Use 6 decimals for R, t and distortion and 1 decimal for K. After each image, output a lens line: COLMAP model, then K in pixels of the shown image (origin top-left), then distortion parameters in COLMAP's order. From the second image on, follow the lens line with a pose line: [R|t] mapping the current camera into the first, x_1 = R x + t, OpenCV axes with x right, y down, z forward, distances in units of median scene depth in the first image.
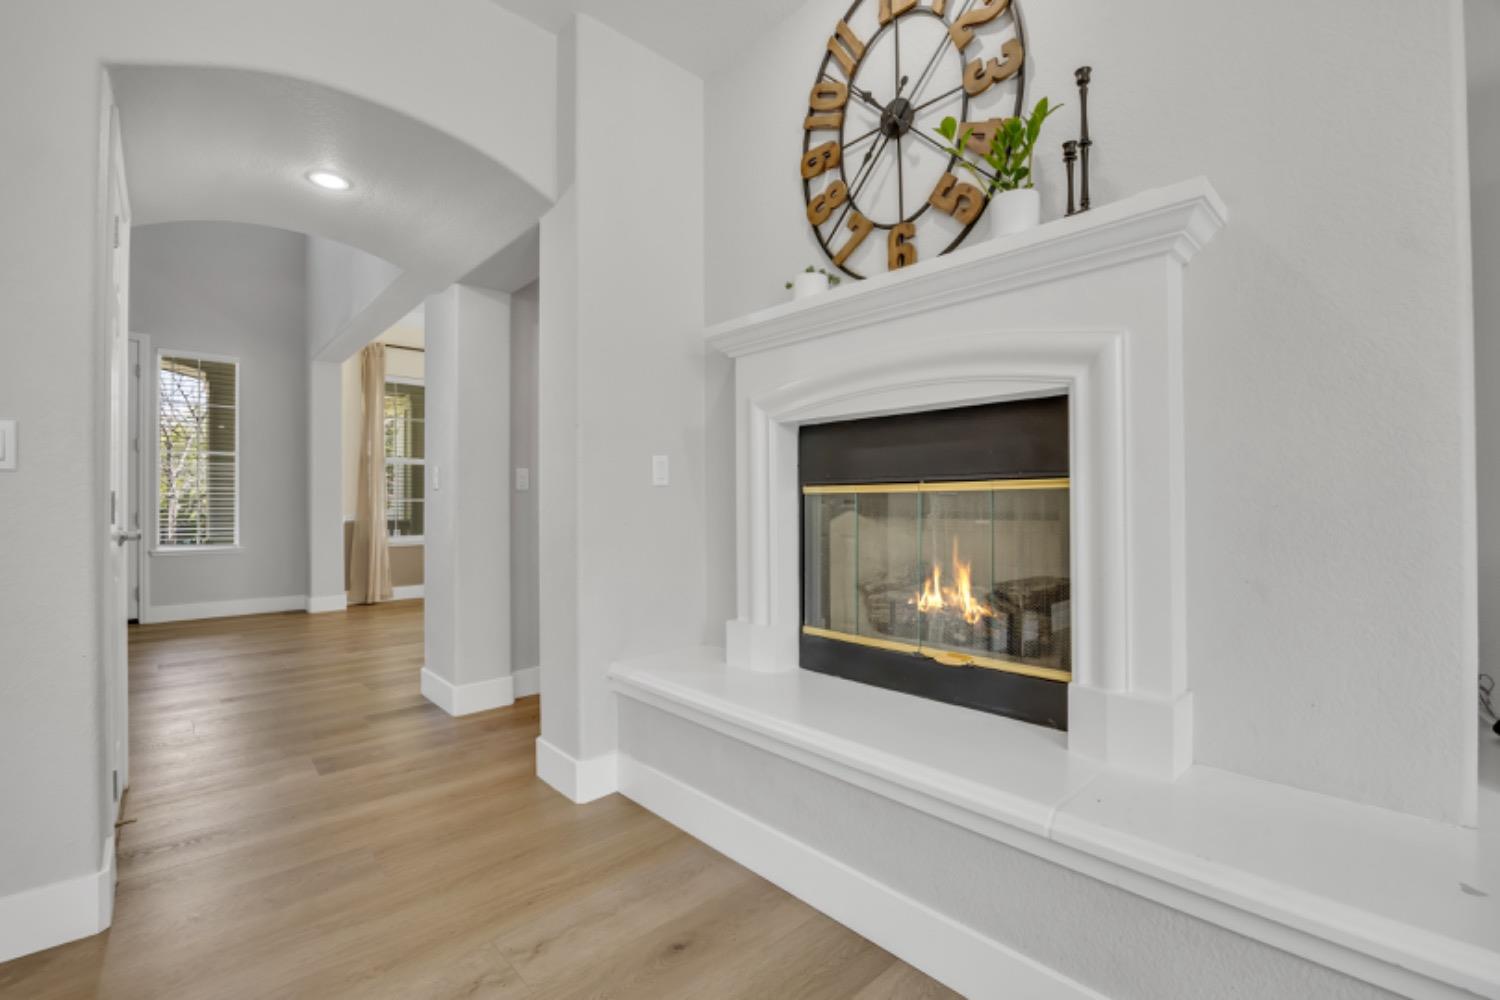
lens RADIAL K [[652.0, 0, 750.0], [0, 652.0, 500.0], [0, 0, 1]] dist [-0.017095, 0.000037]
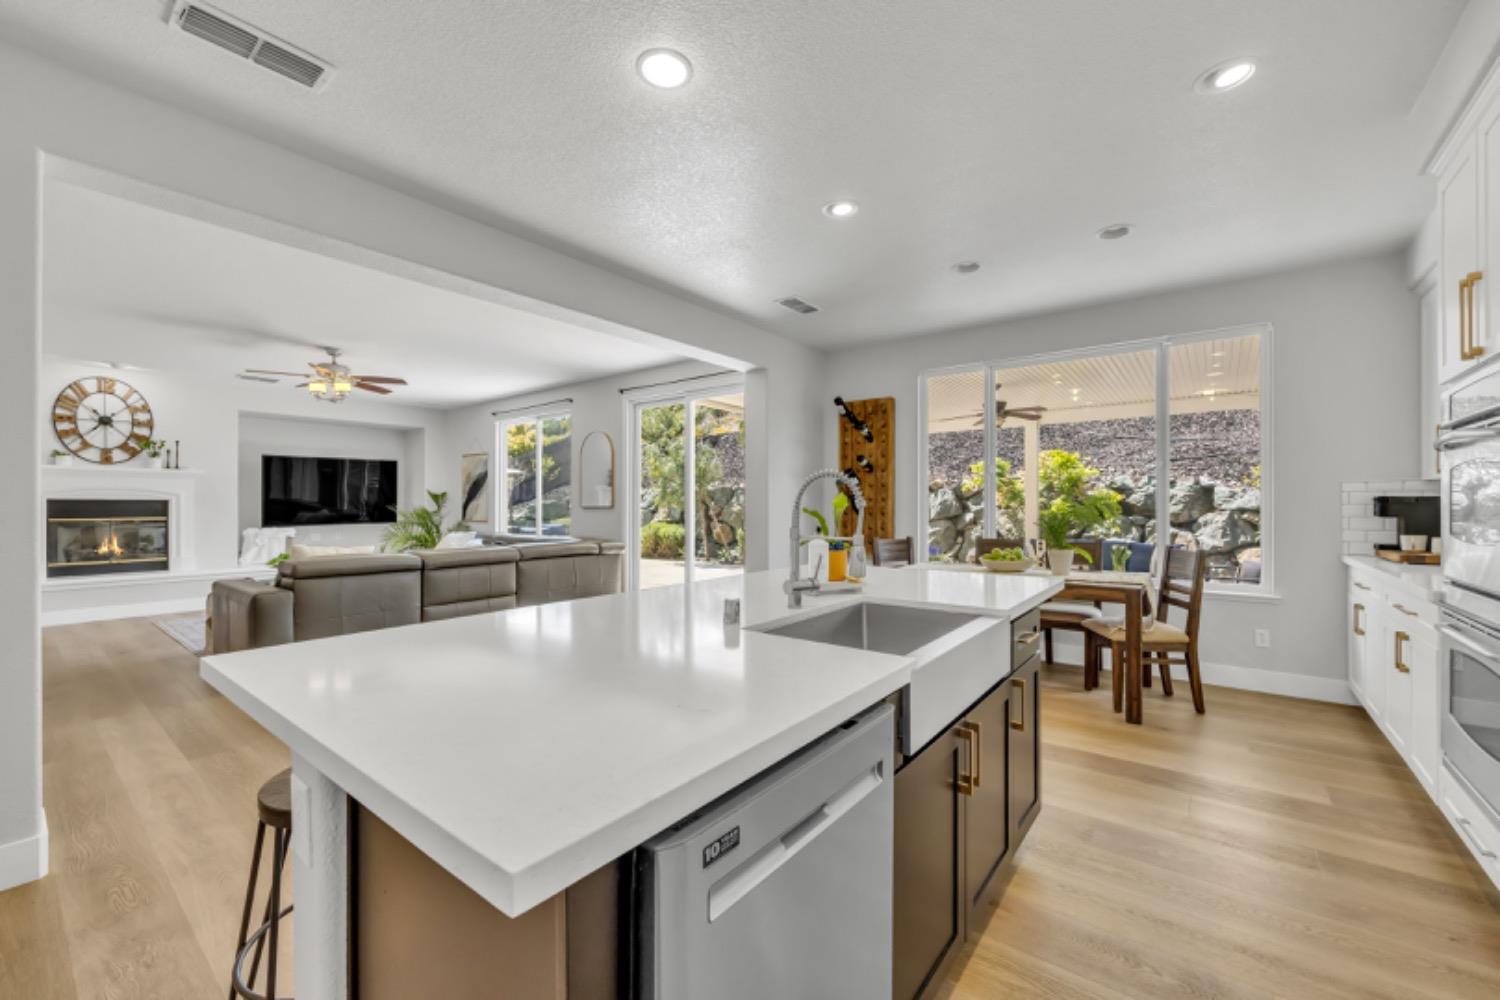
lens RADIAL K [[594.1, 0, 752.6], [0, 594.1, 502.1], [0, 0, 1]] dist [-0.003744, 0.000157]
pose [[-0.161462, 0.005938, 0.986861, -3.516067], [-0.007206, 0.999948, -0.007196, -0.113379], [-0.986853, -0.008273, -0.161411, -2.010990]]
